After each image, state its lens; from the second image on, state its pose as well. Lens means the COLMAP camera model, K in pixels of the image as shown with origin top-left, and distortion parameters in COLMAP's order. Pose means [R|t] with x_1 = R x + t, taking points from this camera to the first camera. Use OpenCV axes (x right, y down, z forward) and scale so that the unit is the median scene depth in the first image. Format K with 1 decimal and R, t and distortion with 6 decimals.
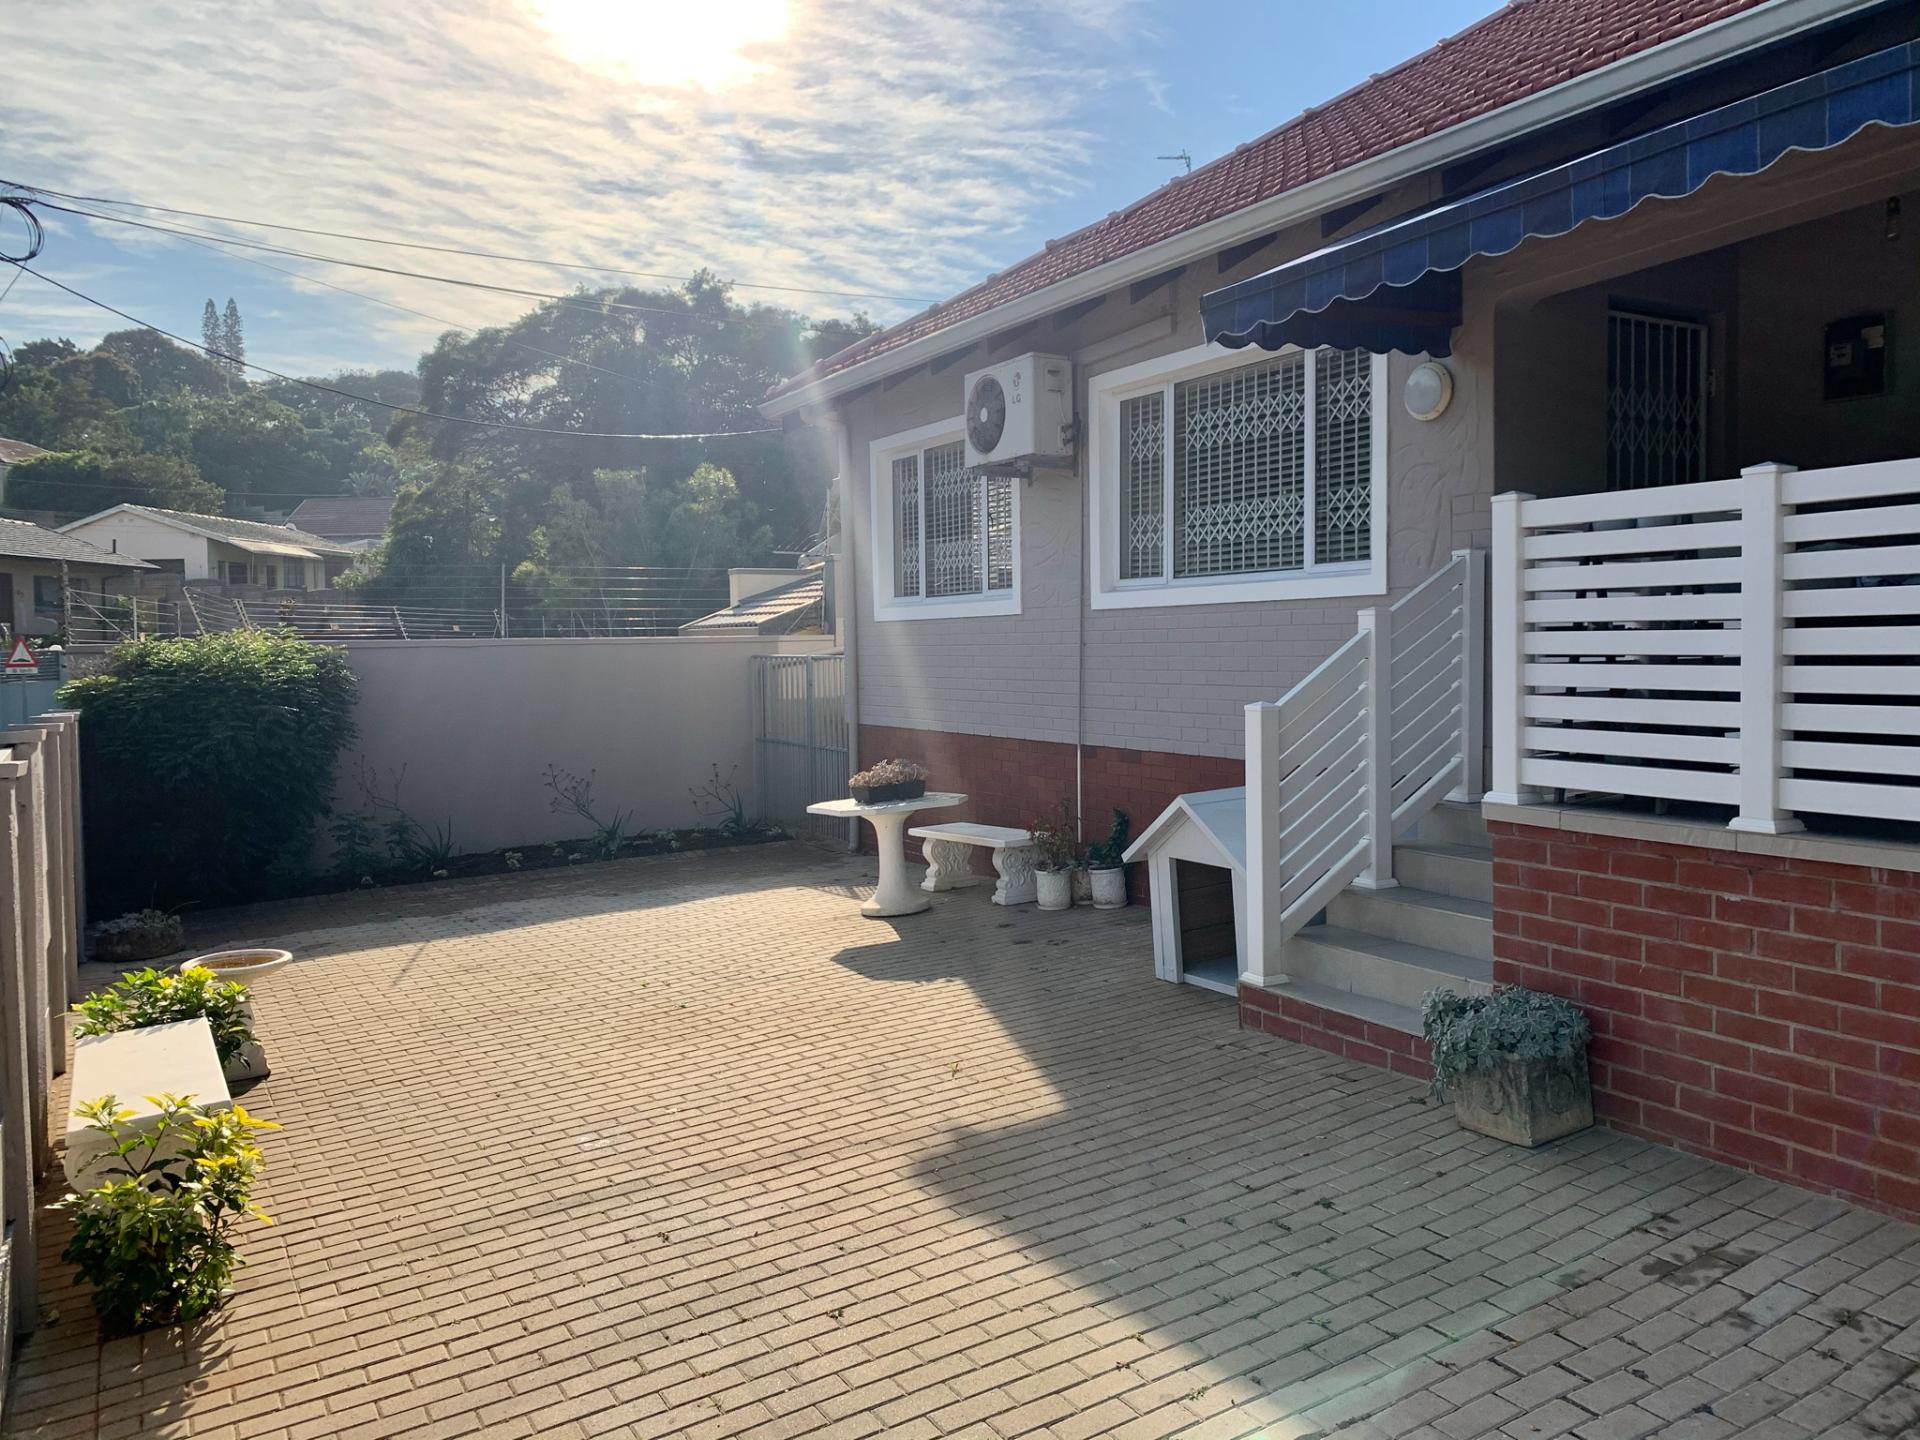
lens RADIAL K [[1471.8, 0, 963.4], [0, 1471.8, 721.8], [0, 0, 1]] dist [0.020637, -0.012743]
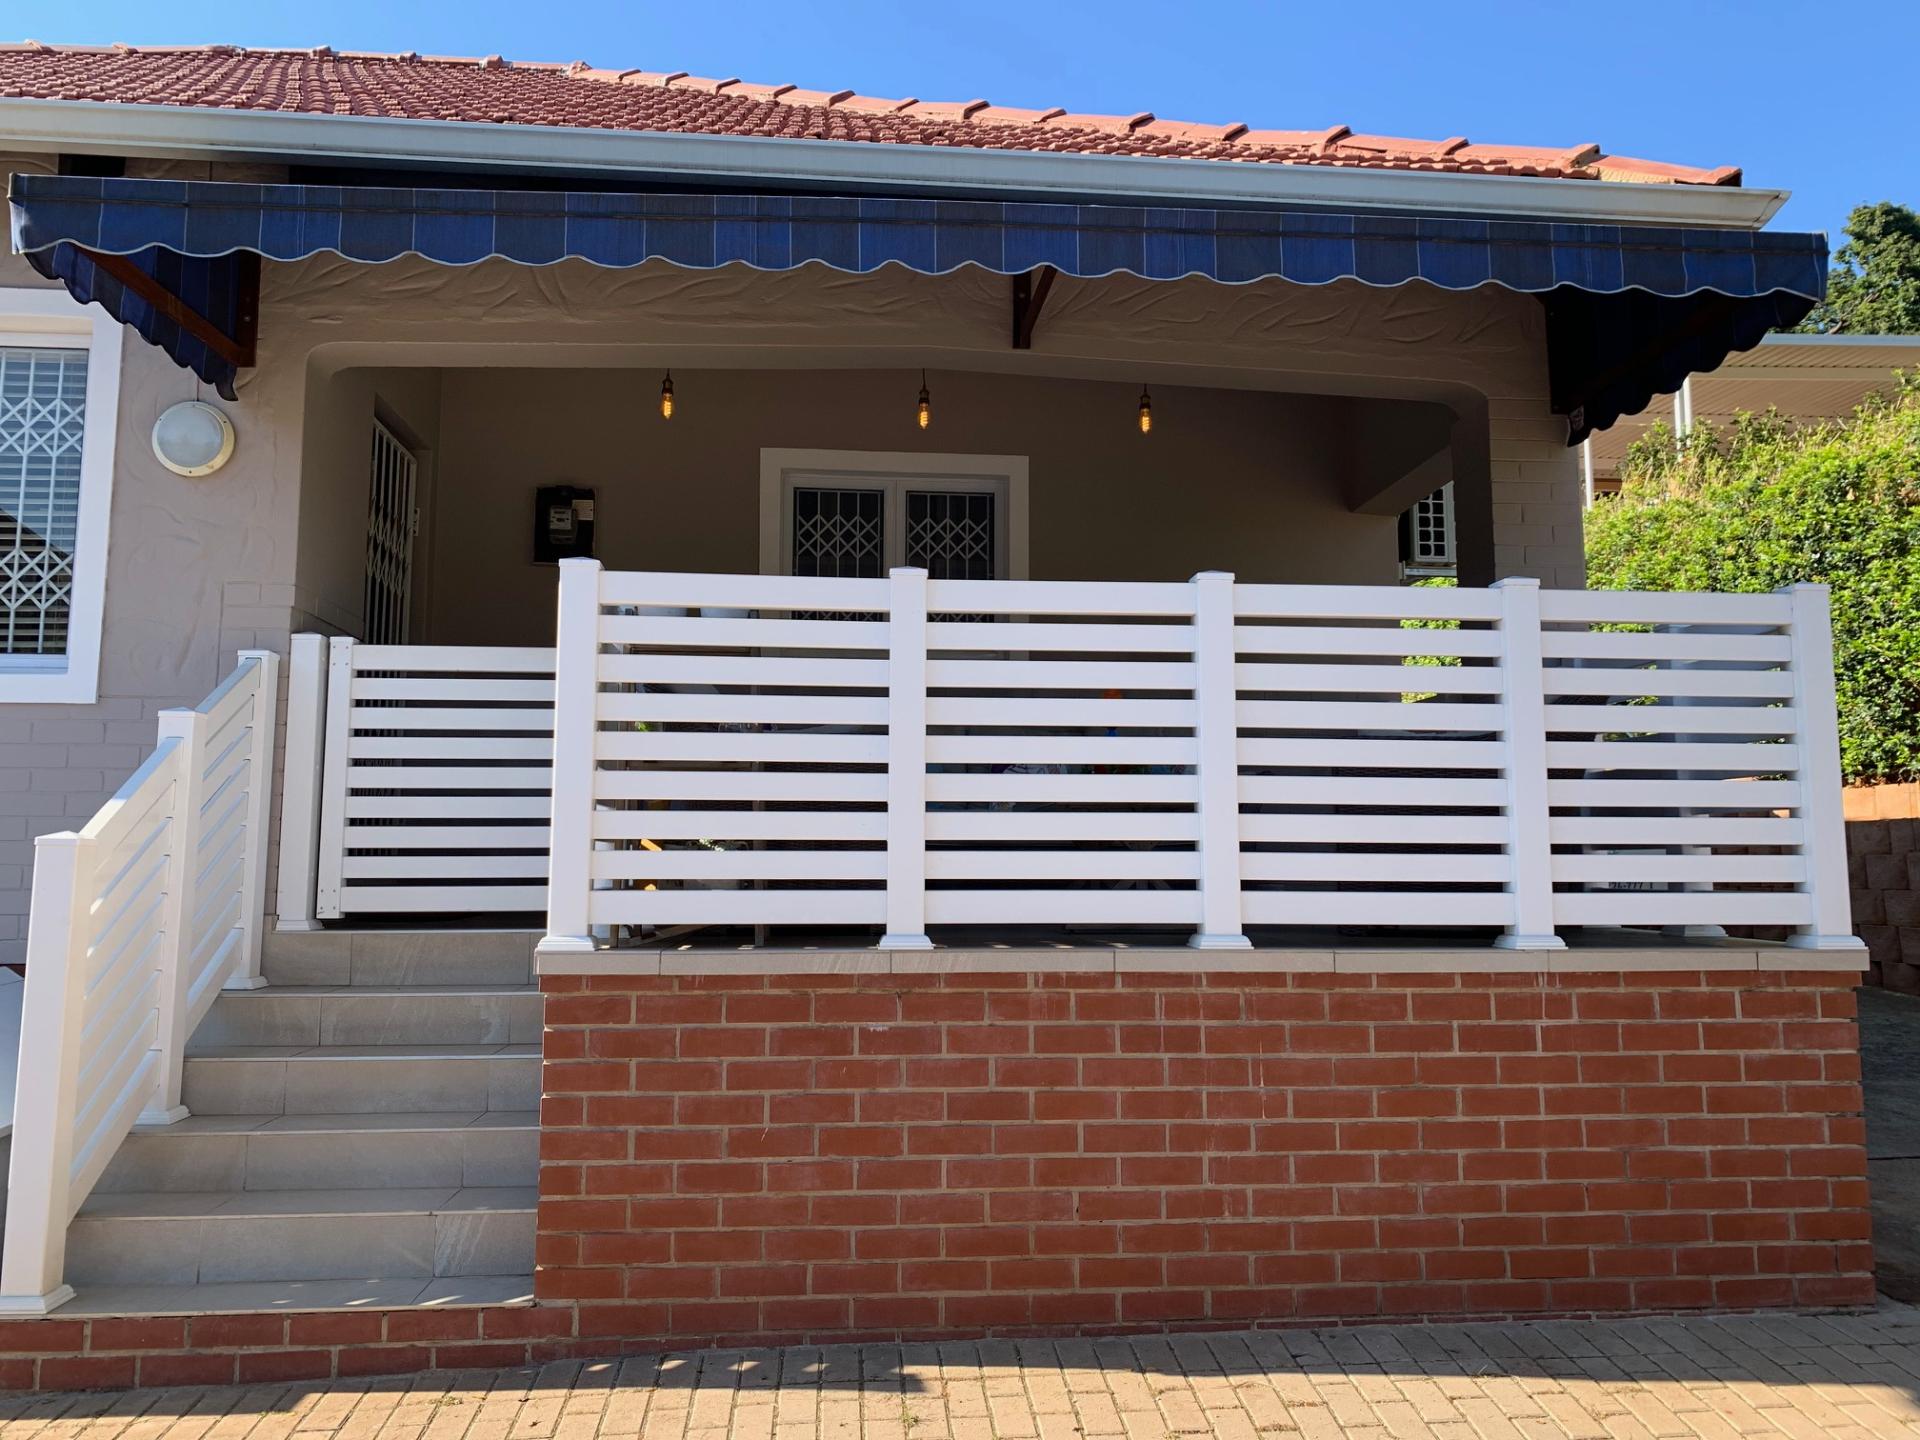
lens RADIAL K [[1471.8, 0, 953.3], [0, 1471.8, 705.1], [0, 0, 1]] dist [0.020637, -0.012743]
pose [[0.407291, 0.119047, 0.905506, -0.194023], [0.043506, 0.987814, -0.149437, 0.039088], [-0.912261, 0.100259, 0.397149, 0.372730]]
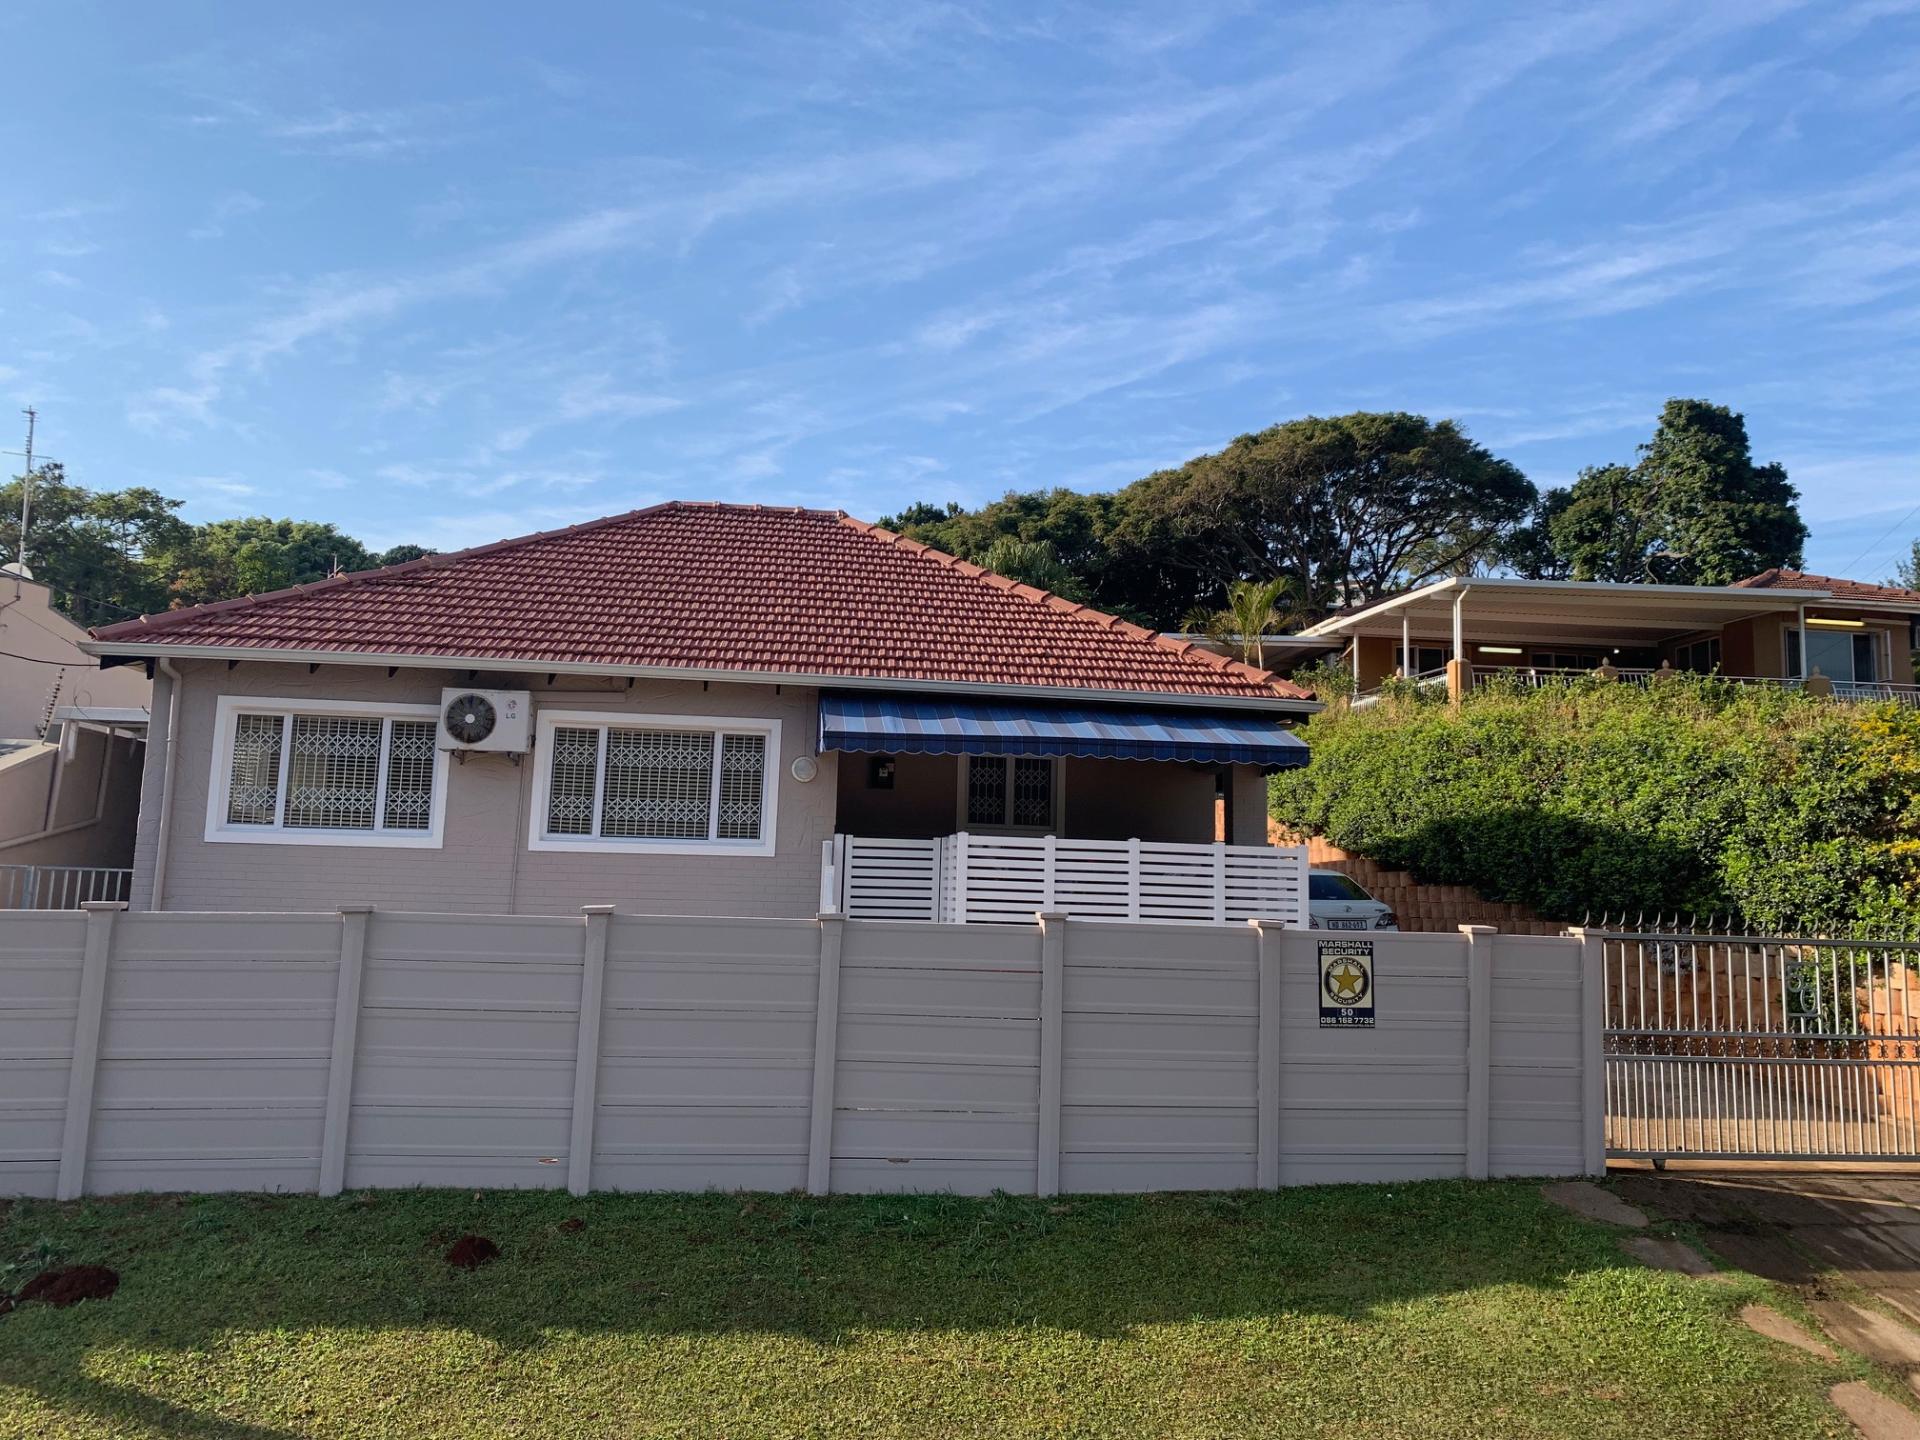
lens RADIAL K [[1471.8, 0, 953.2], [0, 1471.8, 707.2], [0, 0, 1]] dist [0.020637, -0.012743]
pose [[0.375189, 0.145311, 0.915488, -1.717685], [0.017117, 0.986382, -0.163578, 0.058396], [-0.926790, 0.077043, 0.367592, -0.053274]]
